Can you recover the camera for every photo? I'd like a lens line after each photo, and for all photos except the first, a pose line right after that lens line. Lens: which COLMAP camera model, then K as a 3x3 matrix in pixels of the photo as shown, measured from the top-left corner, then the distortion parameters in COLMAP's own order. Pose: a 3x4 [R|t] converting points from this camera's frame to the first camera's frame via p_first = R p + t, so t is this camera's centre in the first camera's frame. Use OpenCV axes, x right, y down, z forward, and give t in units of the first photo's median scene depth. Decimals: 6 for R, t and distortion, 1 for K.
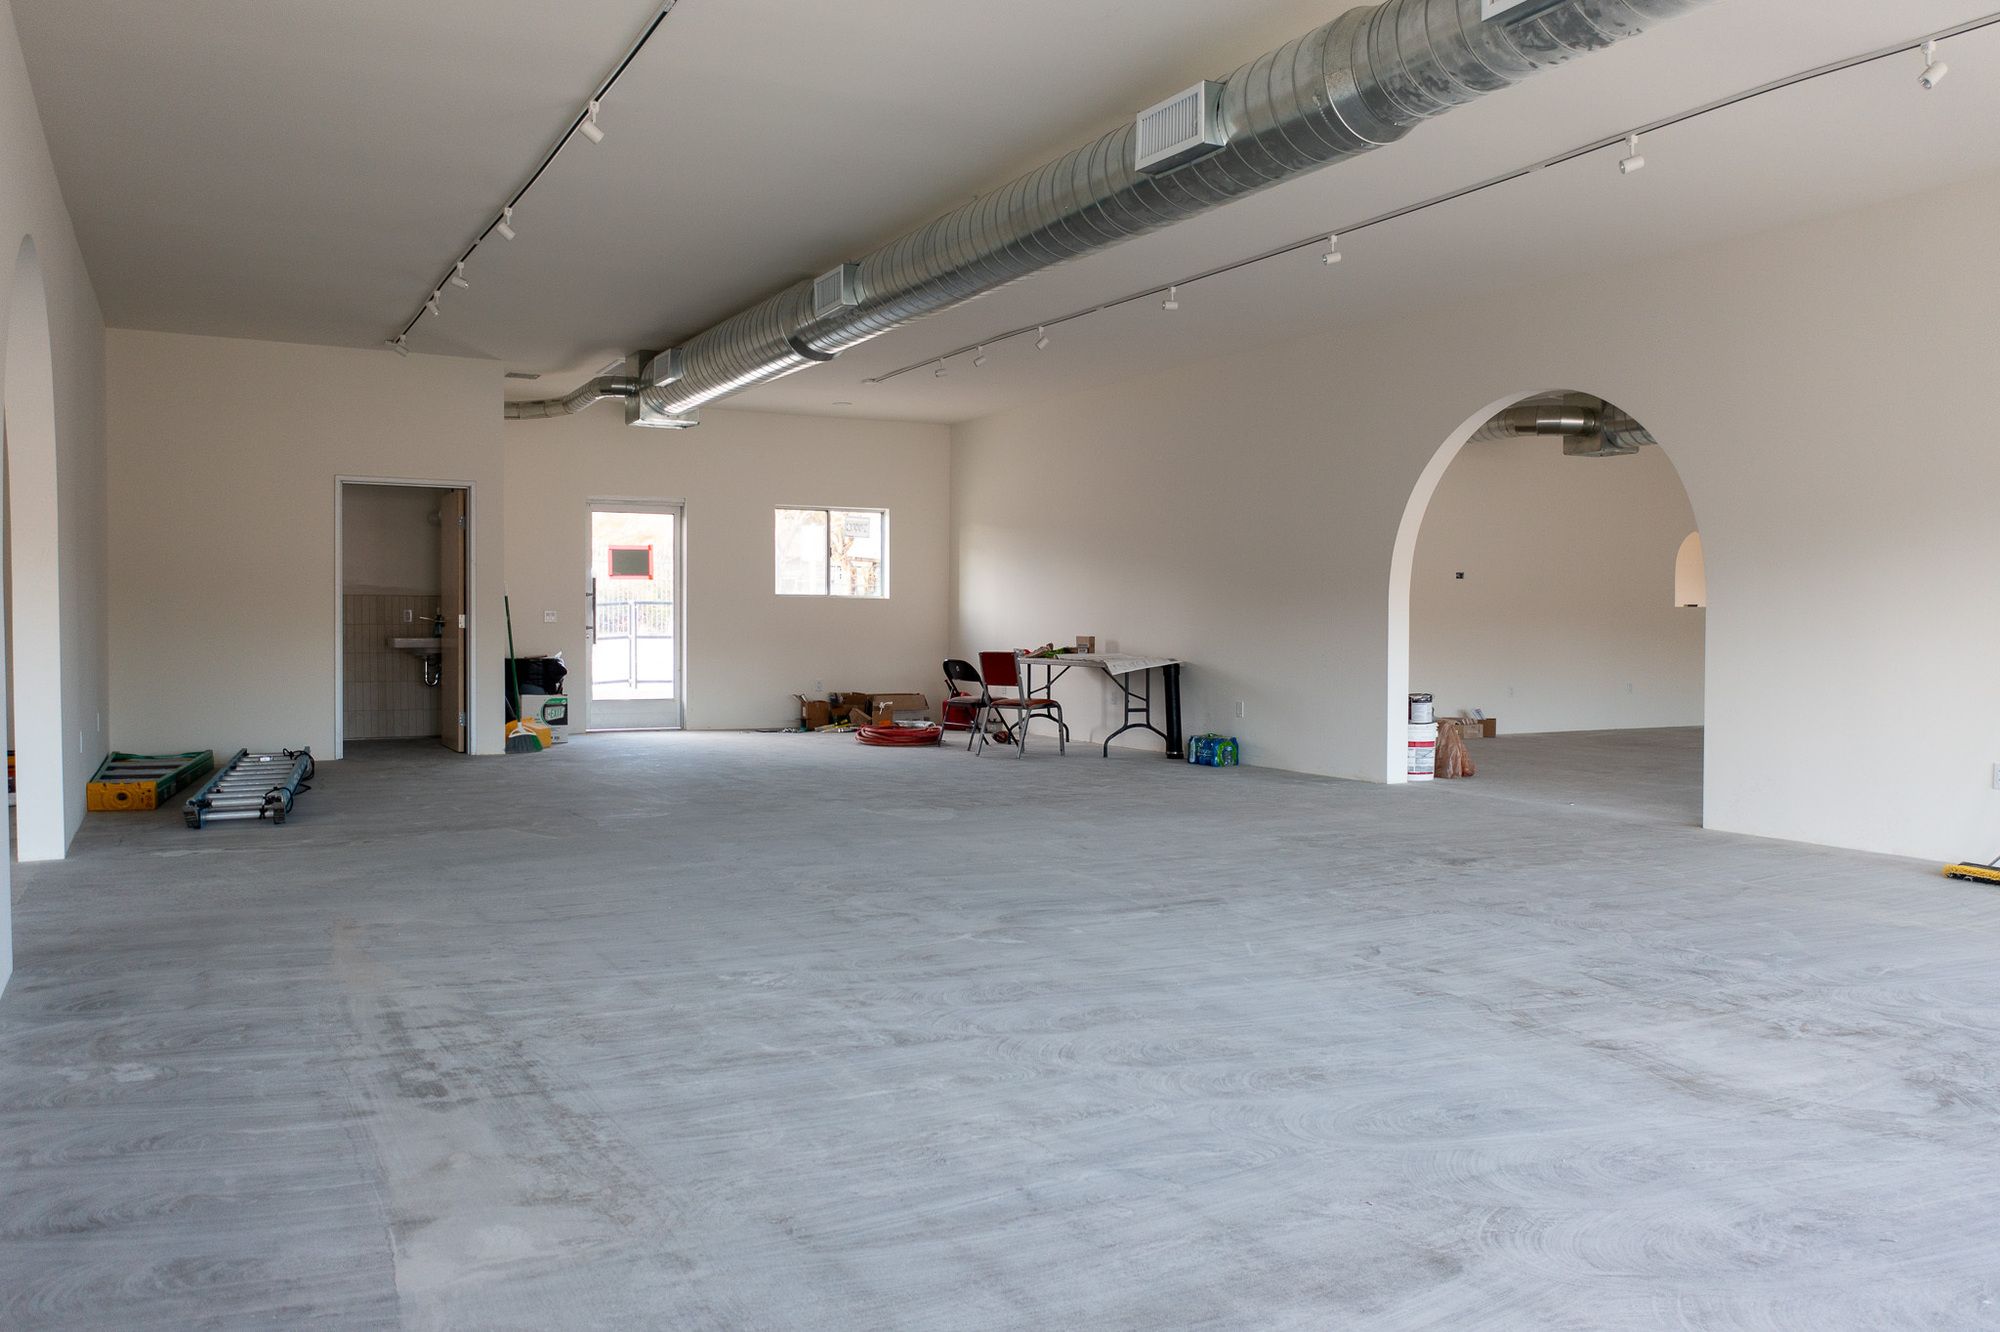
lens RADIAL K [[1565.6, 0, 999.4], [0, 1565.6, 677.3], [0, 0, 1]] dist [-0.025520, -0.001932]
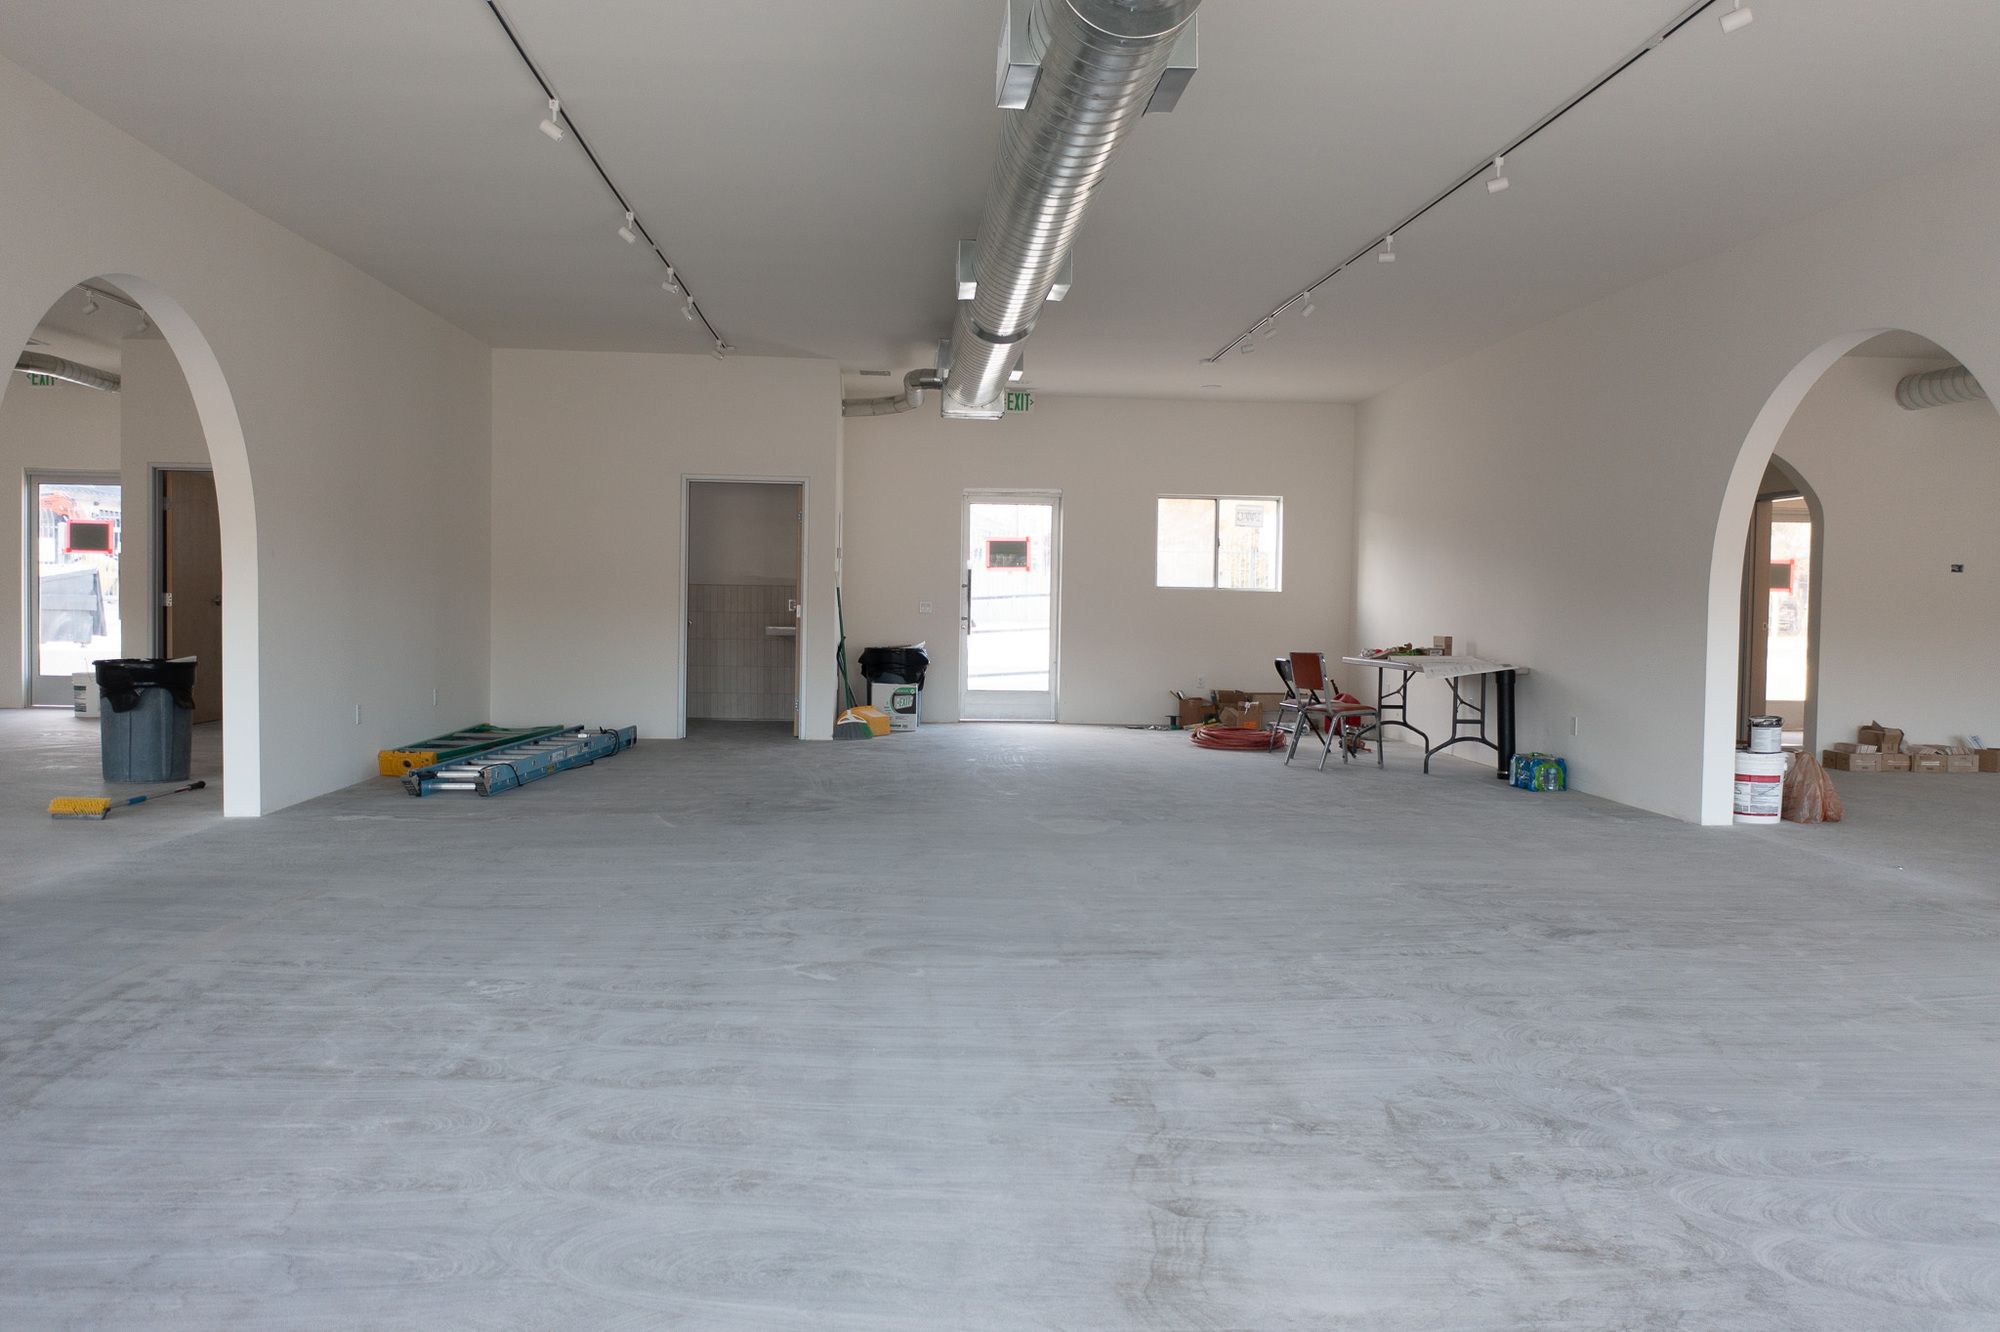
lens RADIAL K [[1565.6, 0, 1009.3], [0, 1565.6, 649.3], [0, 0, 1]] dist [-0.025520, -0.001932]
pose [[0.911001, 0.020692, -0.411886, 0.243000], [-0.024970, 0.999676, -0.005007, -0.009719], [0.411648, 0.014847, 0.911222, 0.111226]]
